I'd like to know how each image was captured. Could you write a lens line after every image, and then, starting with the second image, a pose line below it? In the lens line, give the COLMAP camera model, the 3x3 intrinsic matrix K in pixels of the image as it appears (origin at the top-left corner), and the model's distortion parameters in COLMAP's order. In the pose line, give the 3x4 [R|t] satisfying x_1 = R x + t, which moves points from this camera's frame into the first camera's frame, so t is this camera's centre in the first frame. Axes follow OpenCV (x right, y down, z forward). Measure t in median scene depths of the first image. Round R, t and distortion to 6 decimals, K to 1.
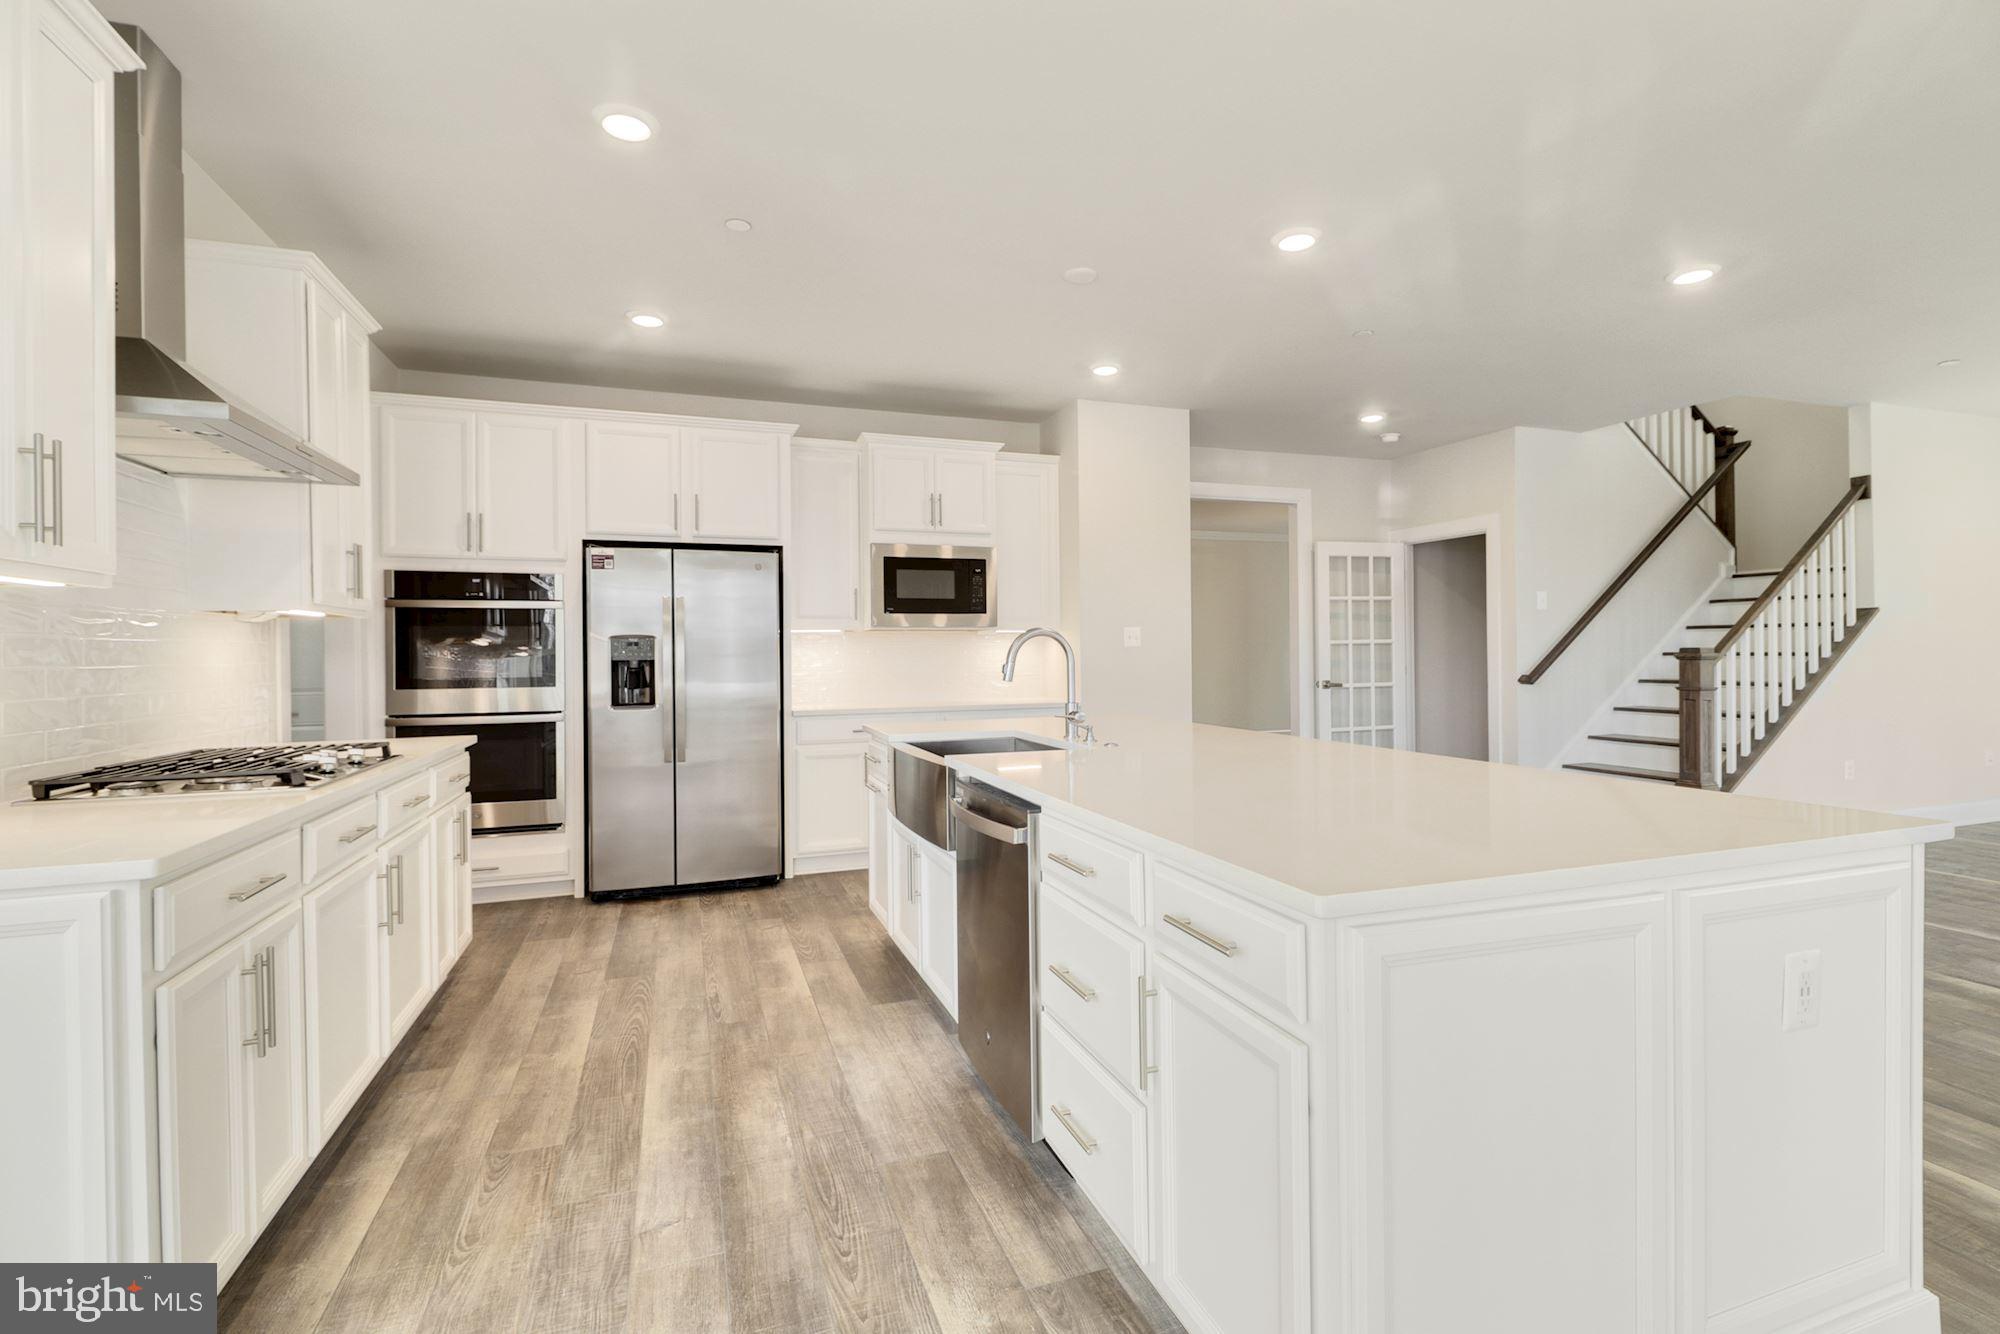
lens RADIAL K [[931.2, 0, 1011.9], [0, 931.2, 643.9], [0, 0, 1]] dist [0.009672, -0.001542]
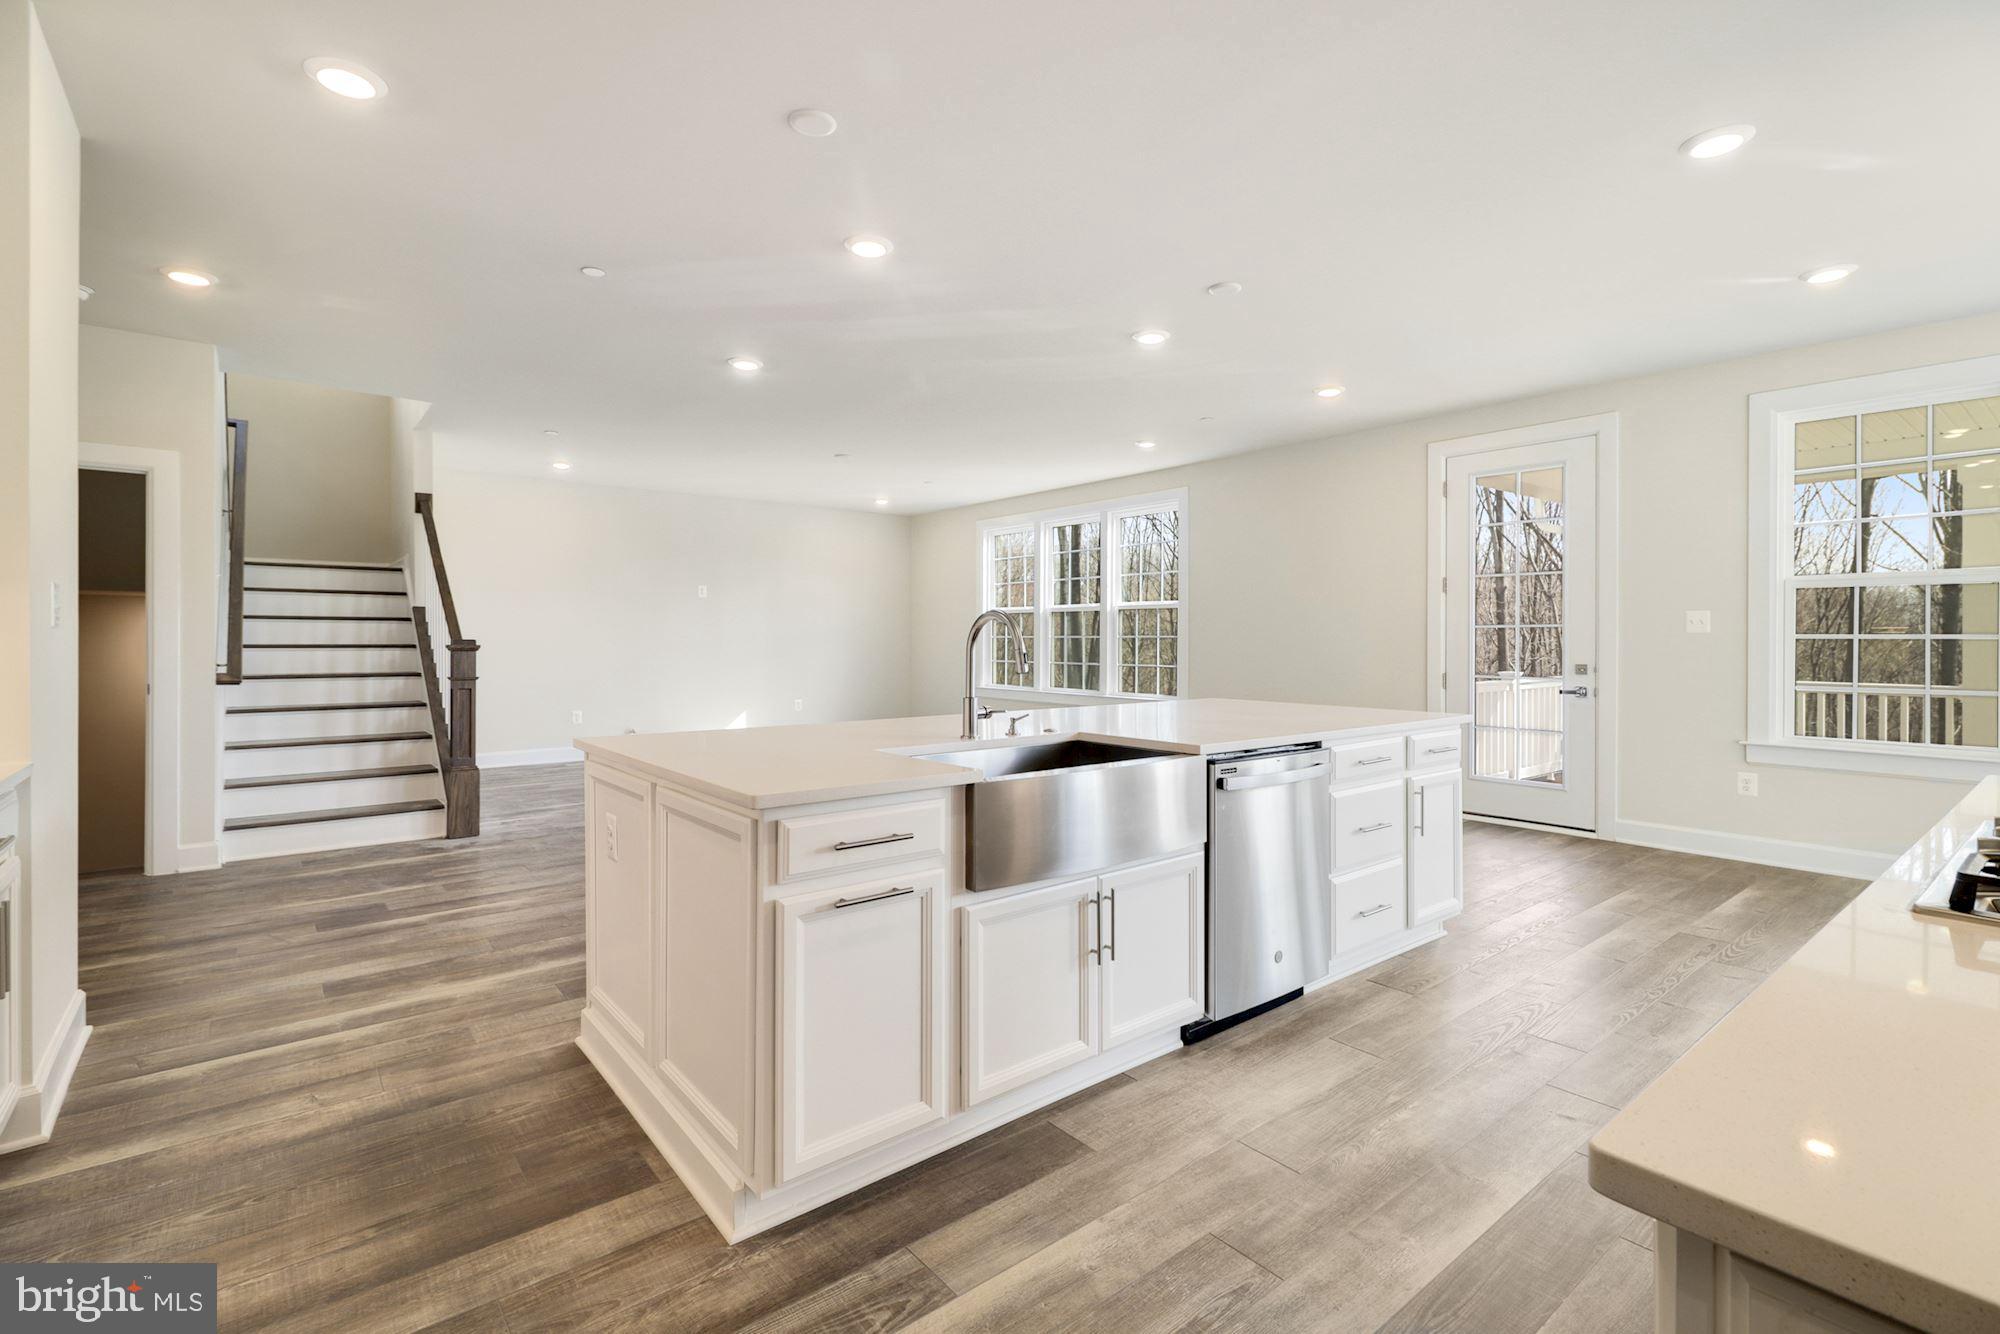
lens RADIAL K [[931.2, 0, 1004.1], [0, 931.2, 659.1], [0, 0, 1]] dist [0.009672, -0.001542]
pose [[-0.341642, -0.013695, 0.939731, -0.527676], [-0.008790, 0.999897, 0.011376, 0.010963], [-0.939789, -0.004374, -0.341727, 0.890147]]
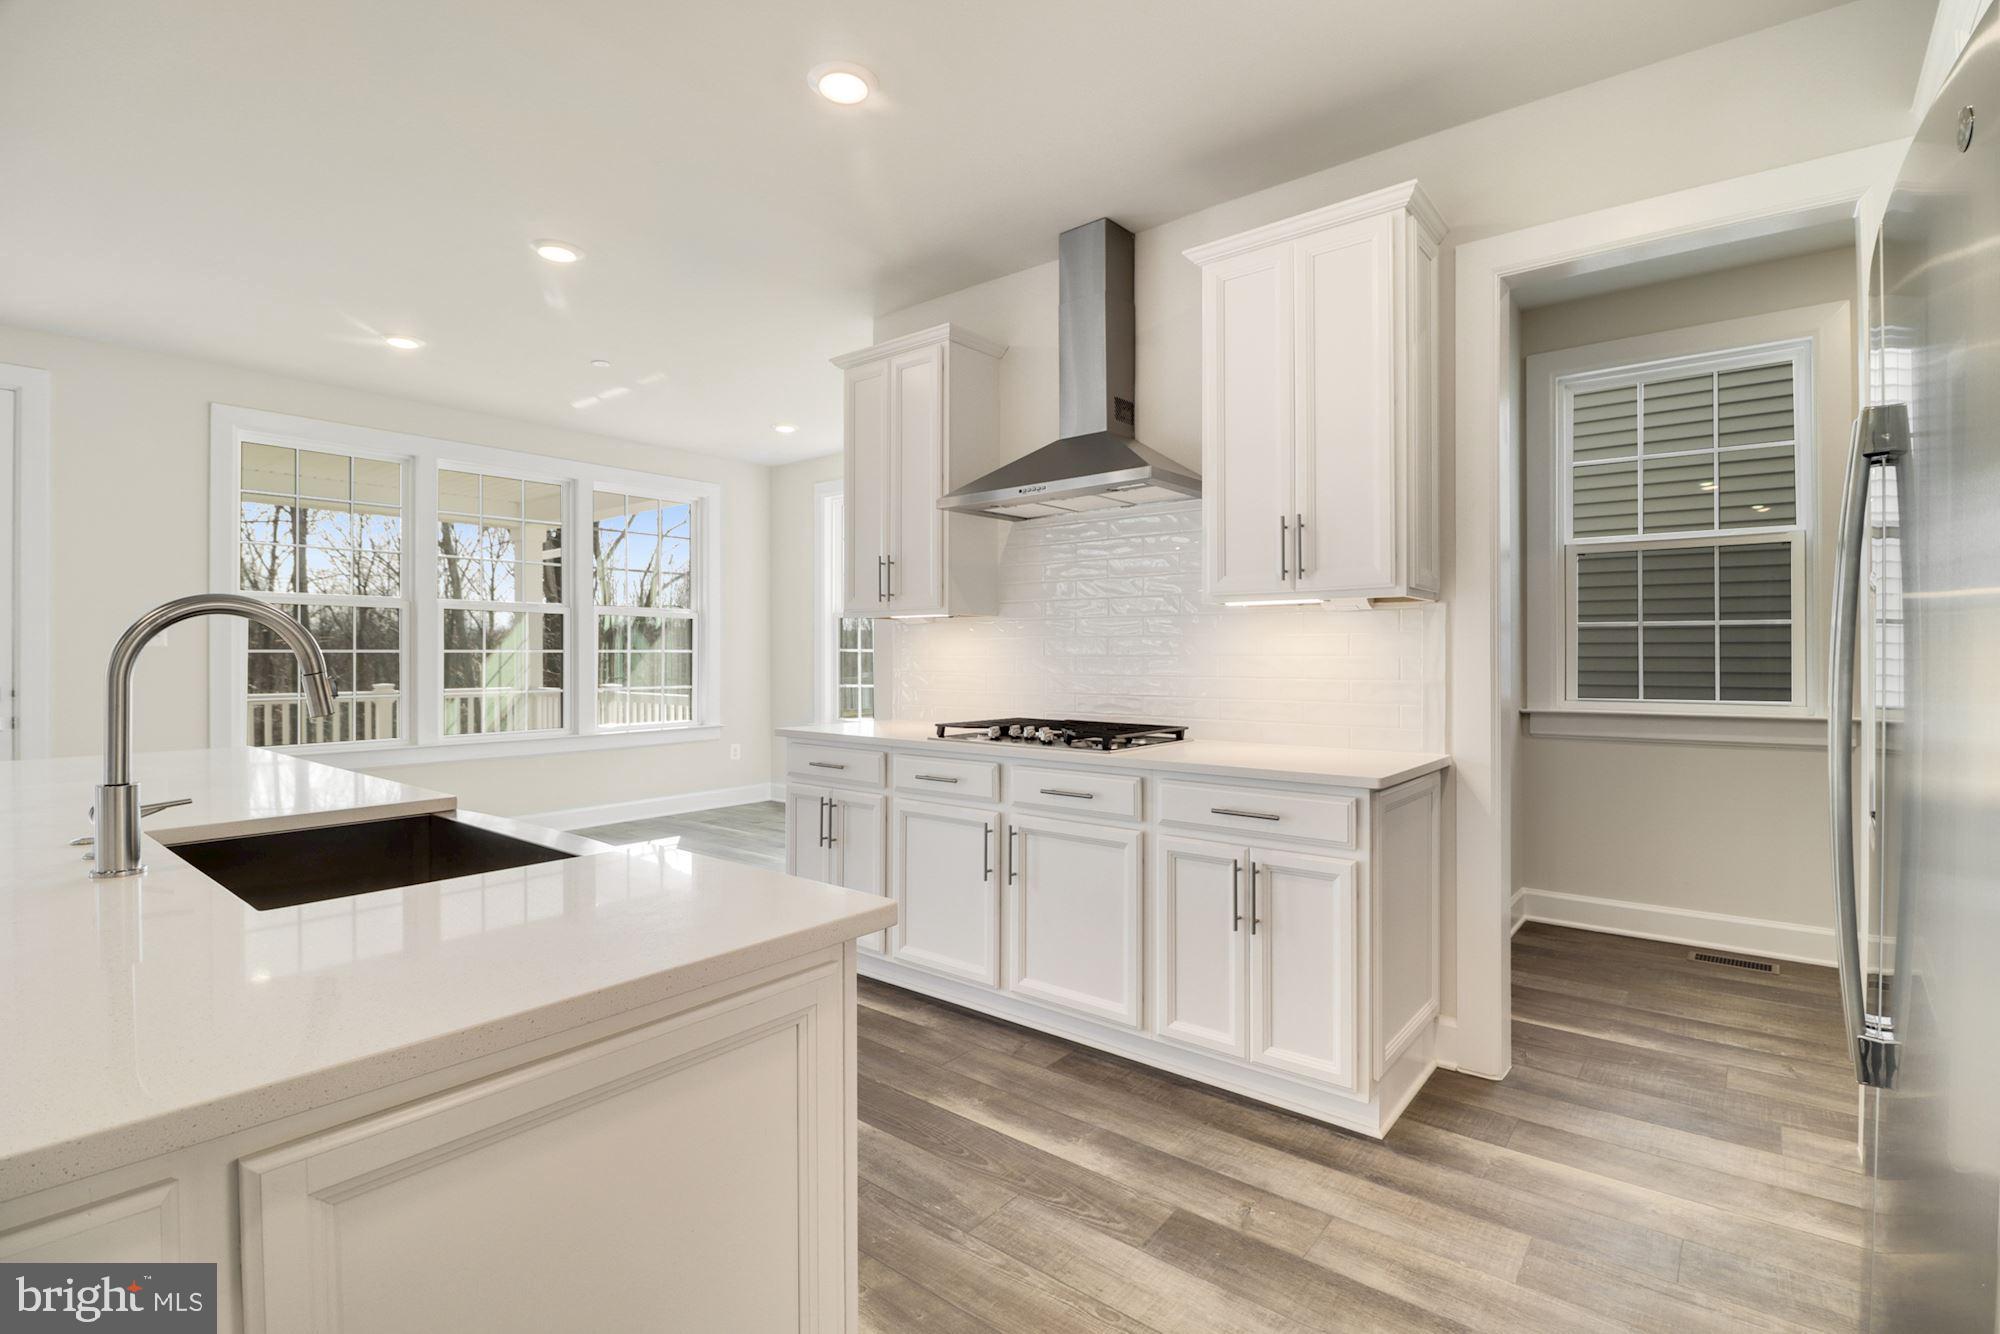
lens RADIAL K [[931.2, 0, 1039.8], [0, 931.2, 653.9], [0, 0, 1]] dist [0.009672, -0.001542]
pose [[-0.845031, 0.008335, -0.534652, -0.039867], [0.013443, 0.999894, -0.005660, 0.011526], [0.534548, -0.011970, -0.845054, 1.089740]]
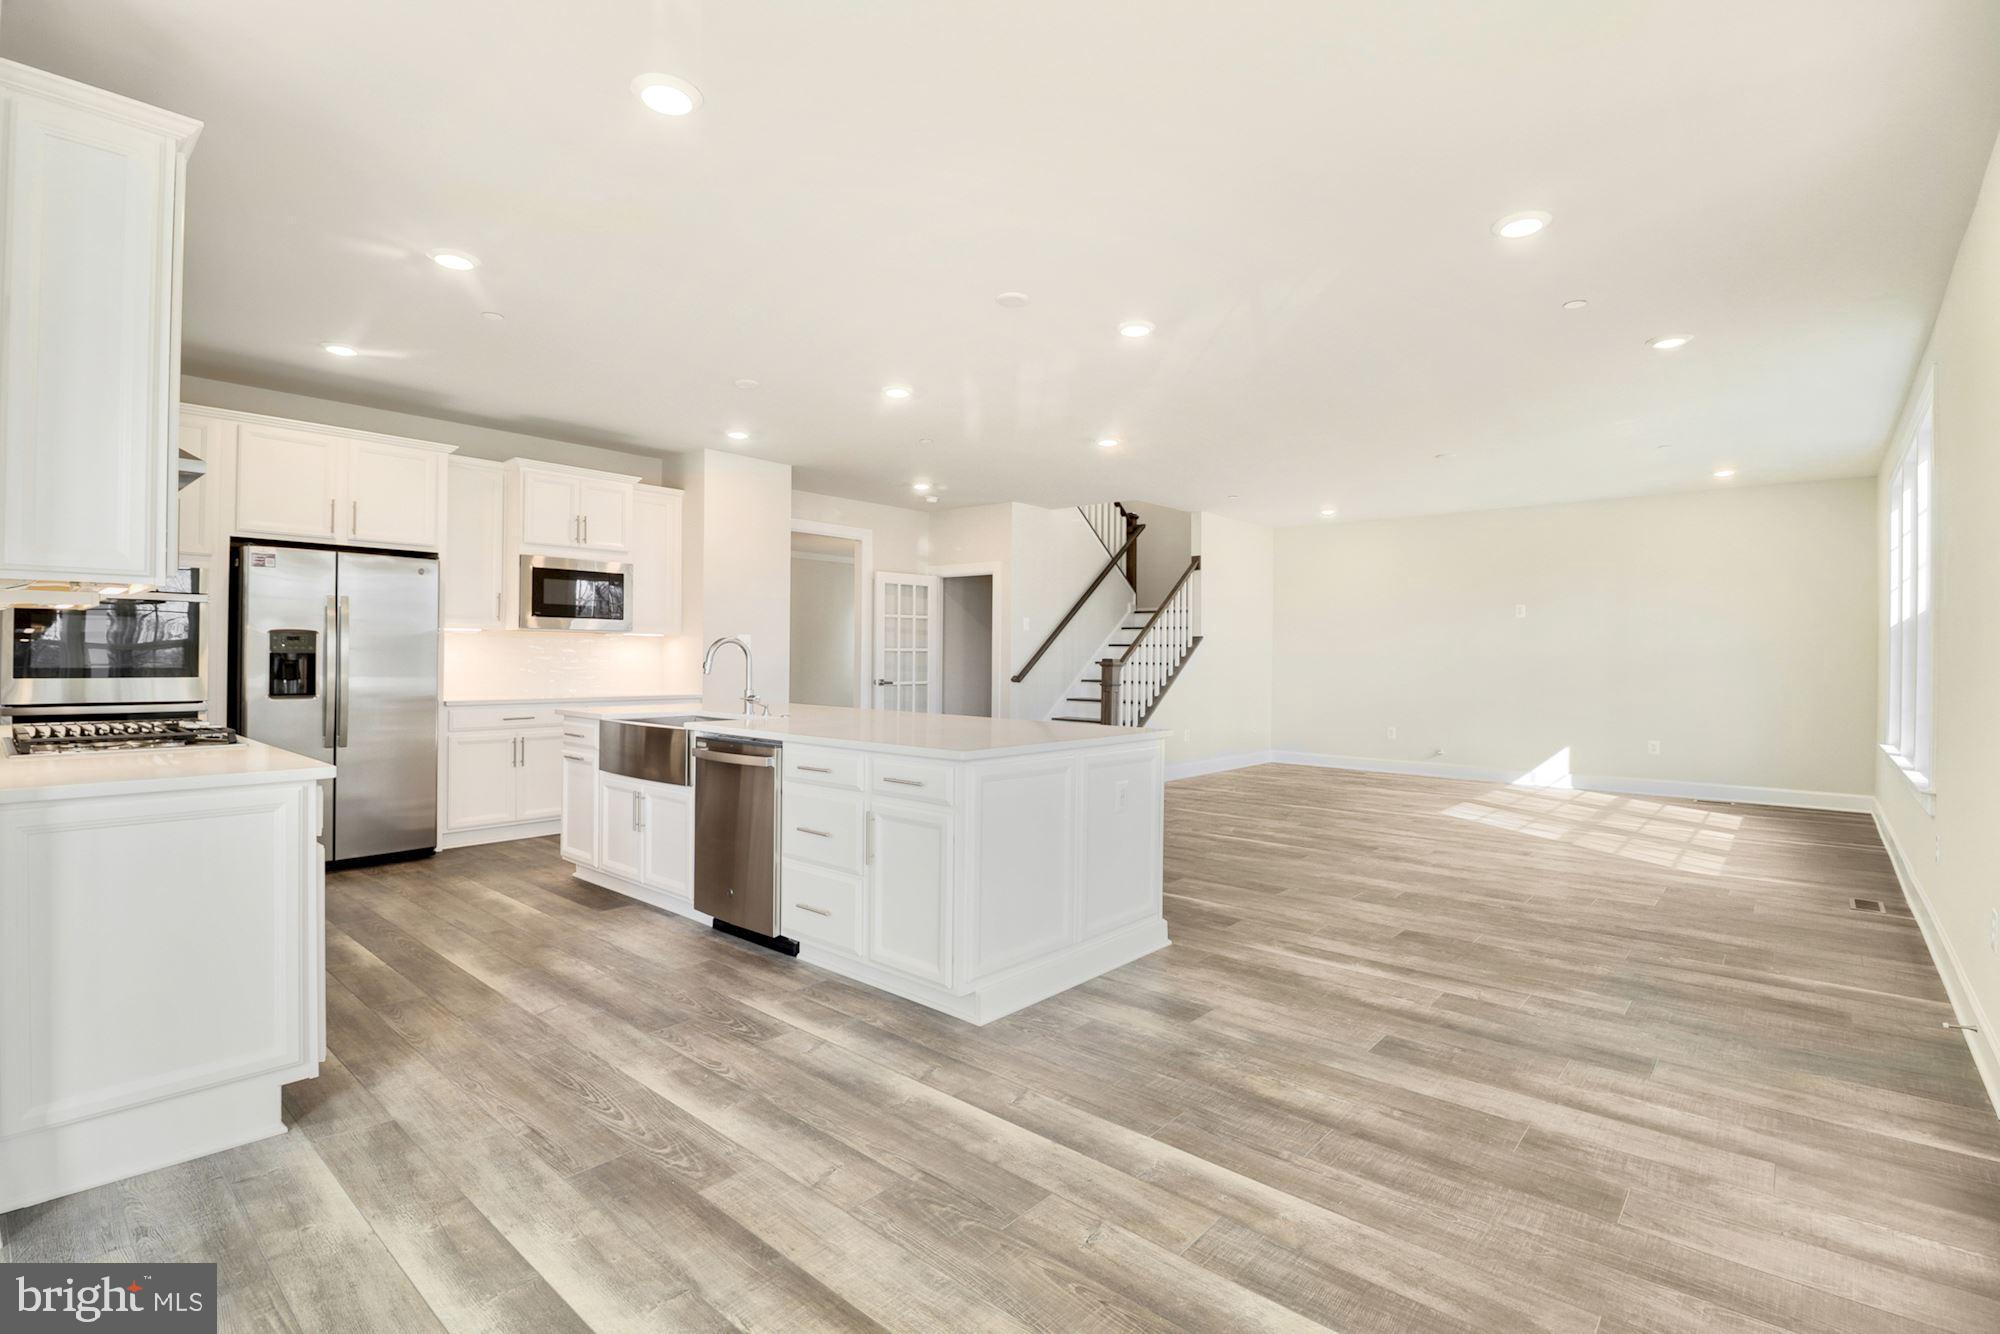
lens RADIAL K [[931.2, 0, 992.8], [0, 931.2, 660.7], [0, 0, 1]] dist [0.009672, -0.001542]
pose [[0.882232, 0.016360, 0.470531, -0.197812], [-0.022867, 0.999706, 0.008115, -0.000959], [-0.470260, -0.017919, 0.882346, -0.316989]]
